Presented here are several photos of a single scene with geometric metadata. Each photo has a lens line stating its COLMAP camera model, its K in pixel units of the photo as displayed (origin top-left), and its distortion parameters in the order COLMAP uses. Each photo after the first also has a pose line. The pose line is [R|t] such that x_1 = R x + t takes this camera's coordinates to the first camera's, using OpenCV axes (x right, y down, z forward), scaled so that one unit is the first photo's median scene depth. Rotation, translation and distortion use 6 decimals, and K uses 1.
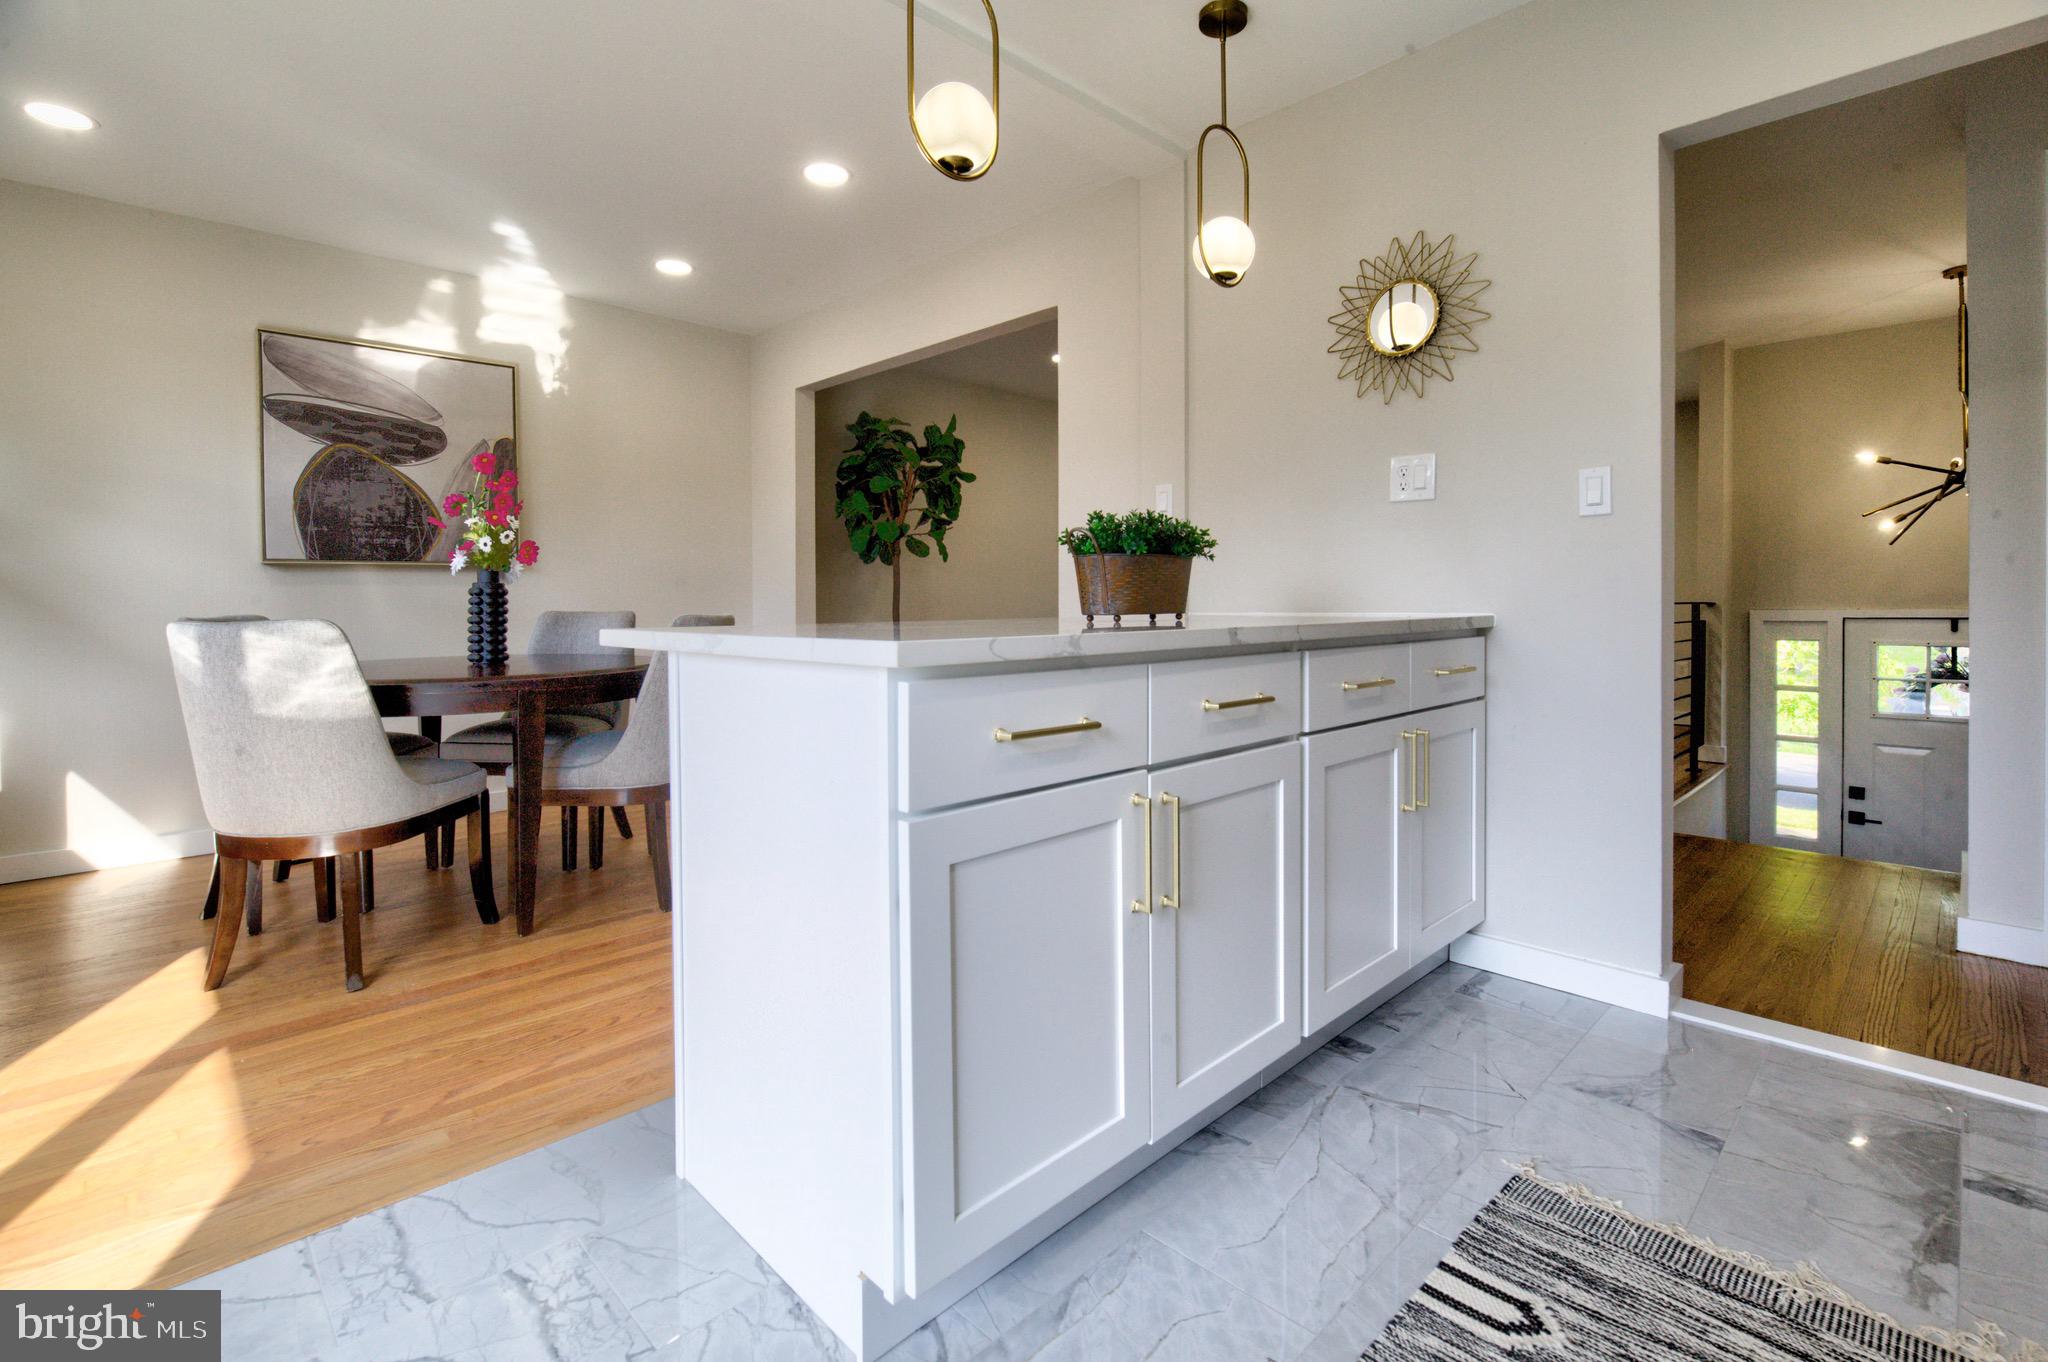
lens RADIAL K [[912.8, 0, 1028.3], [0, 912.8, 619.9], [0, 0, 1]] dist [-0.013773, -0.000734]
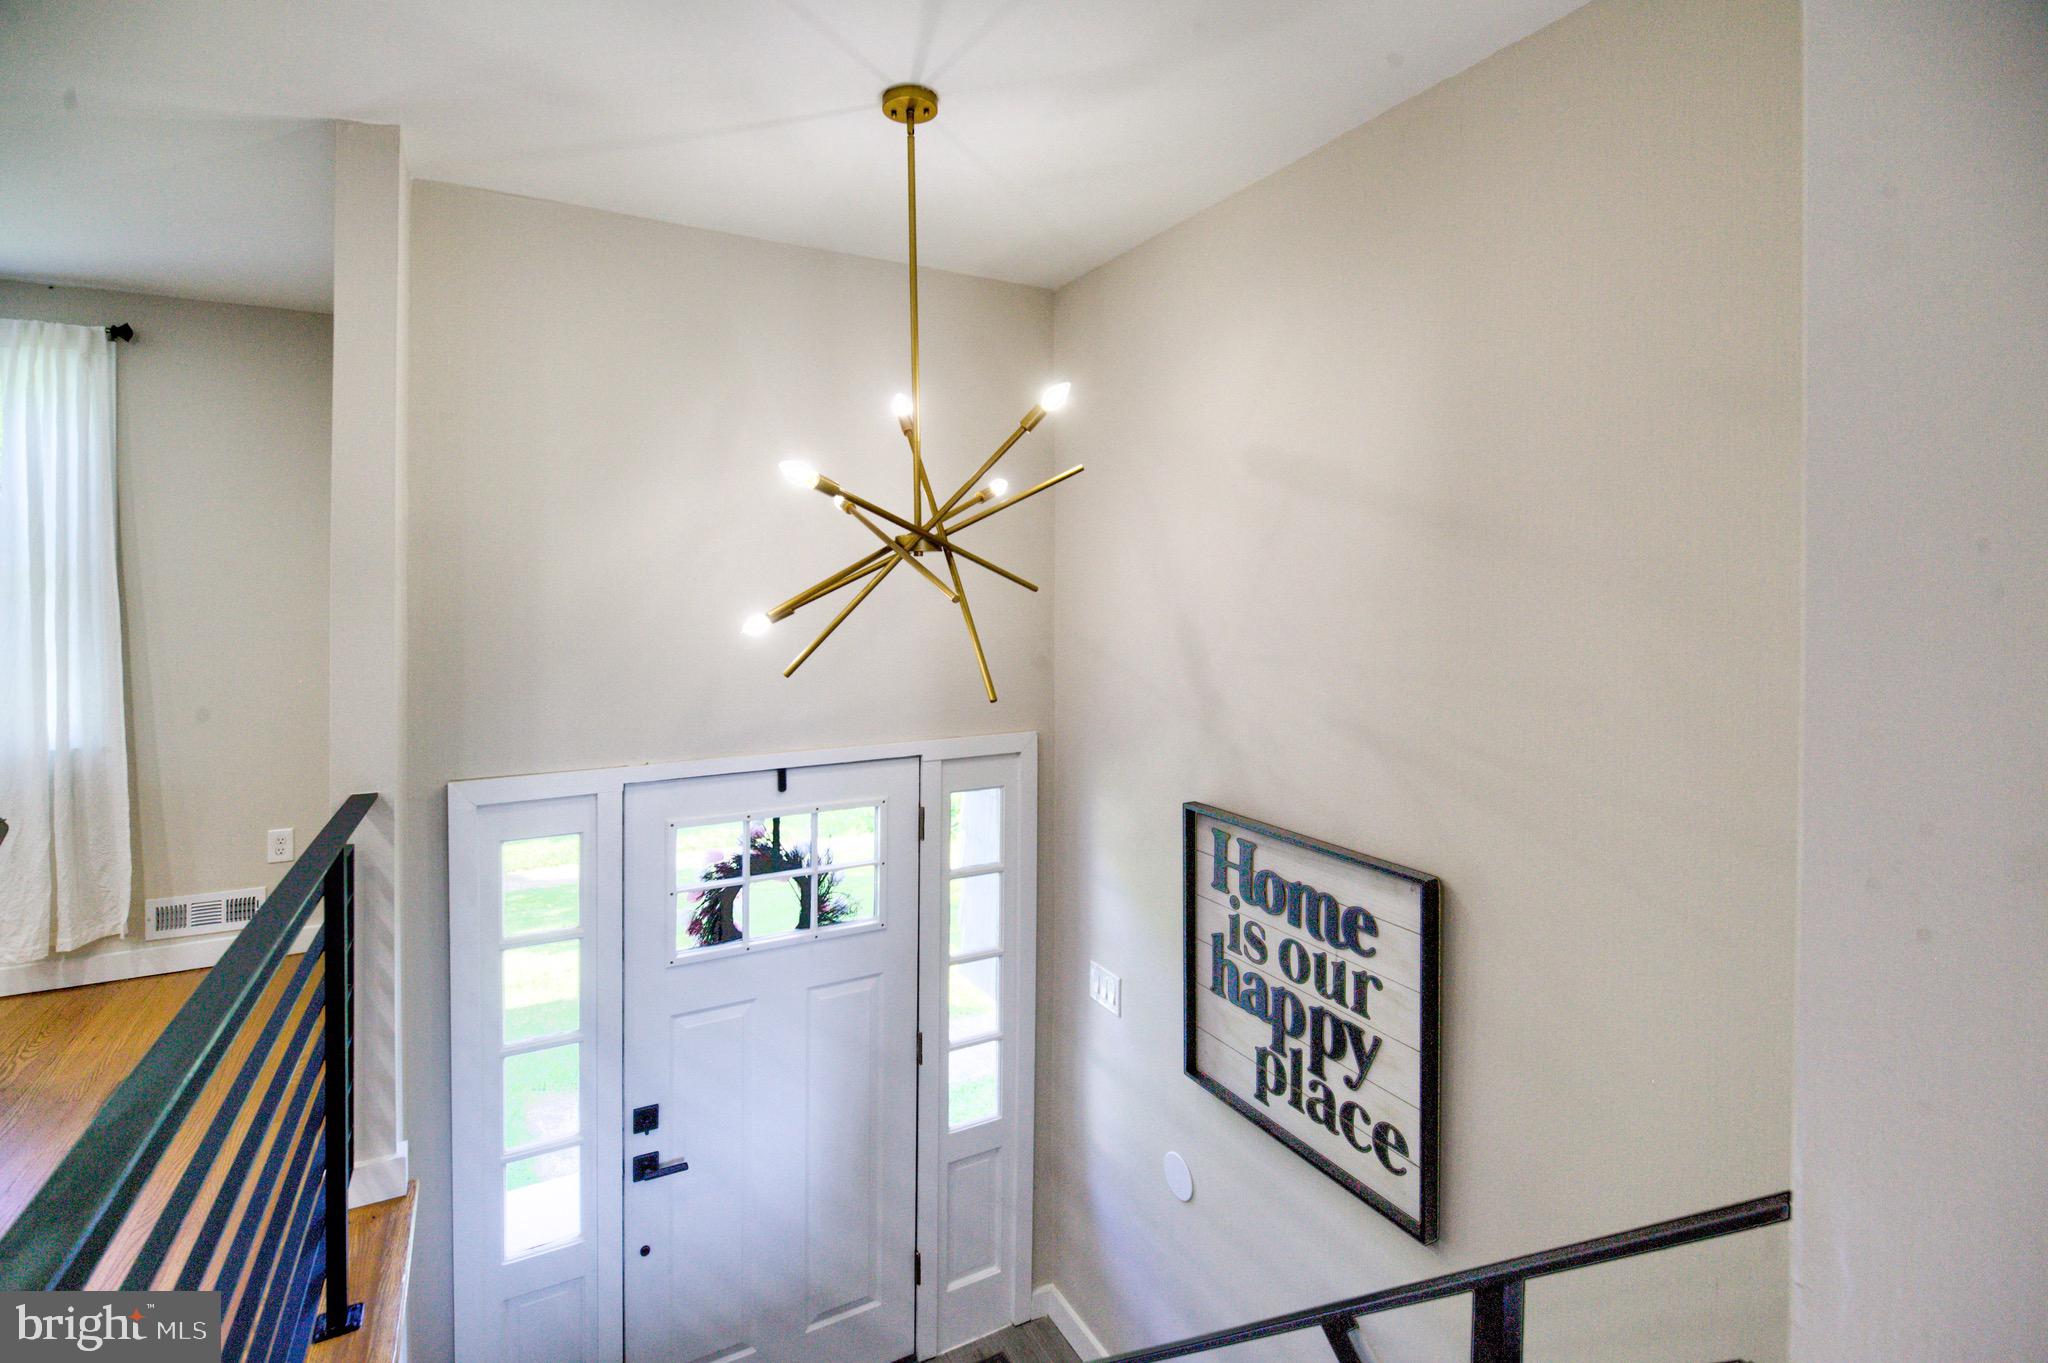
lens RADIAL K [[909.8, 0, 1012.5], [0, 909.8, 596.8], [0, 0, 1]] dist [-0.011767, -0.000237]
pose [[0.256990, 0.002150, 0.966412, 0.473354], [0.006938, 0.999968, -0.004069, -0.102197], [-0.966389, 0.007751, 0.256967, 0.662202]]
